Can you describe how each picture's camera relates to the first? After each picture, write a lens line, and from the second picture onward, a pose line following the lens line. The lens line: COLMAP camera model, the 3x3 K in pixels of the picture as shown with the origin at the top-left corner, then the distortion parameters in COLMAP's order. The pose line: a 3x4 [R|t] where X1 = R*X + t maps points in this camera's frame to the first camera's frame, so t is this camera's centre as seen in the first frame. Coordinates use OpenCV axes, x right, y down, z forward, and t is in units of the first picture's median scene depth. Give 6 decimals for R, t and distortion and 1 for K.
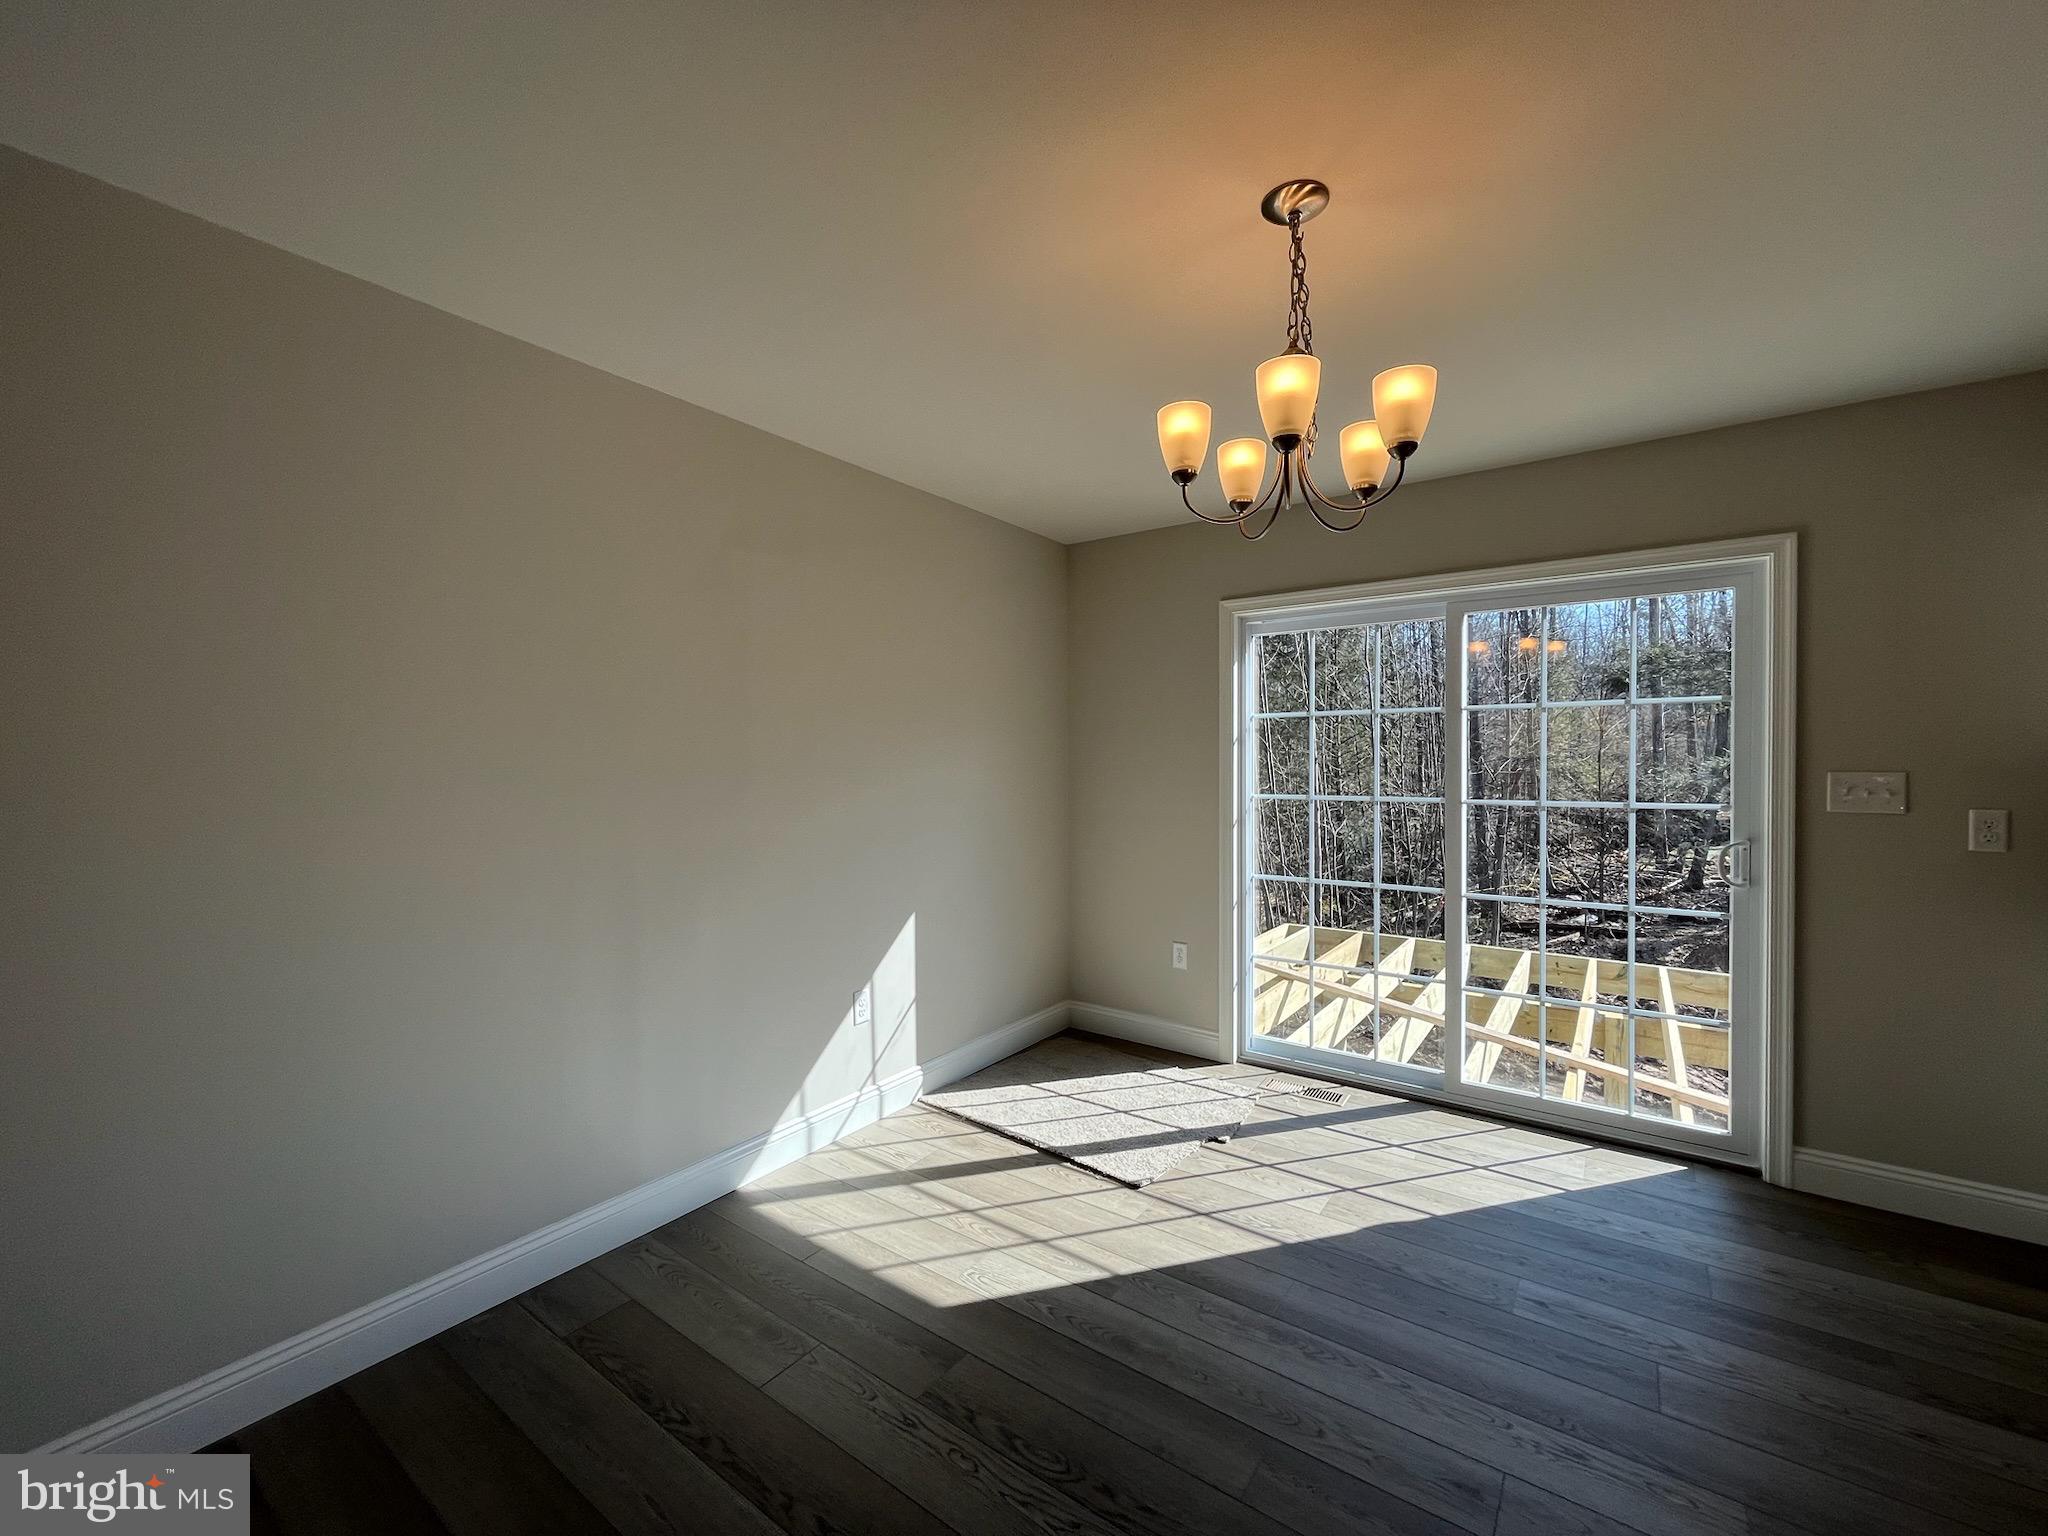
lens RADIAL K [[835.4, 0, 1030.3], [0, 835.4, 767.6], [0, 0, 1]] dist [0.001377, 0.000051]
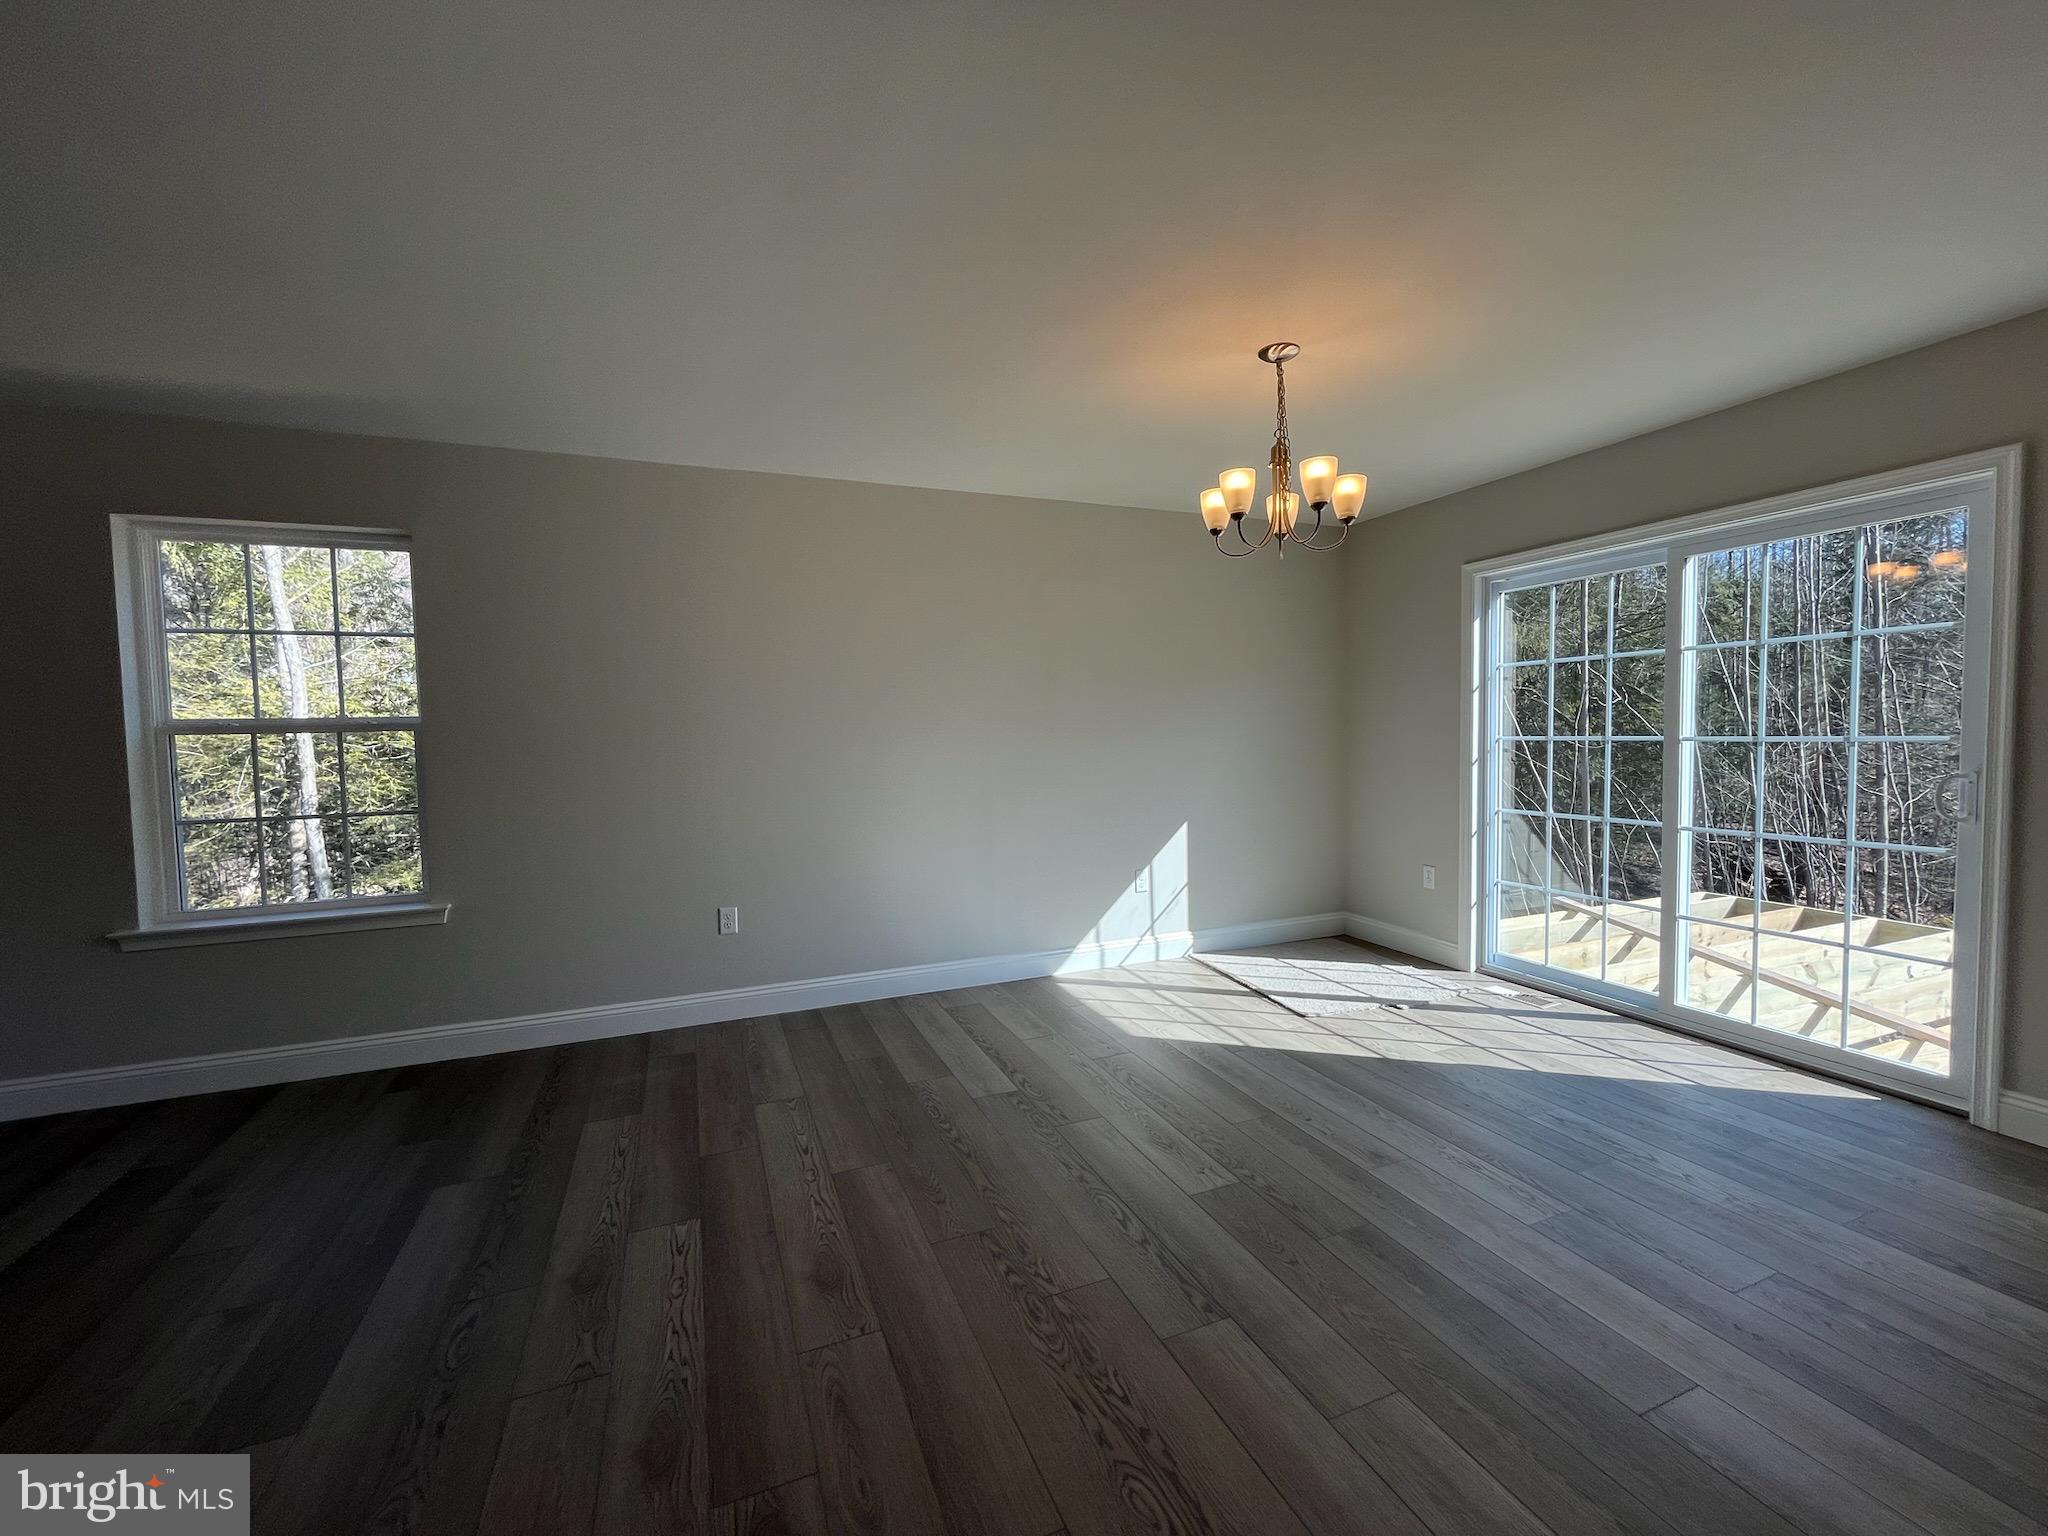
lens RADIAL K [[835.4, 0, 1030.3], [0, 835.4, 767.6], [0, 0, 1]] dist [0.001377, 0.000051]
pose [[0.850147, 0.012309, -0.526402, 0.417794], [0.009756, 0.999187, 0.039120, 0.030893], [0.526456, -0.038393, 0.849335, -0.352006]]
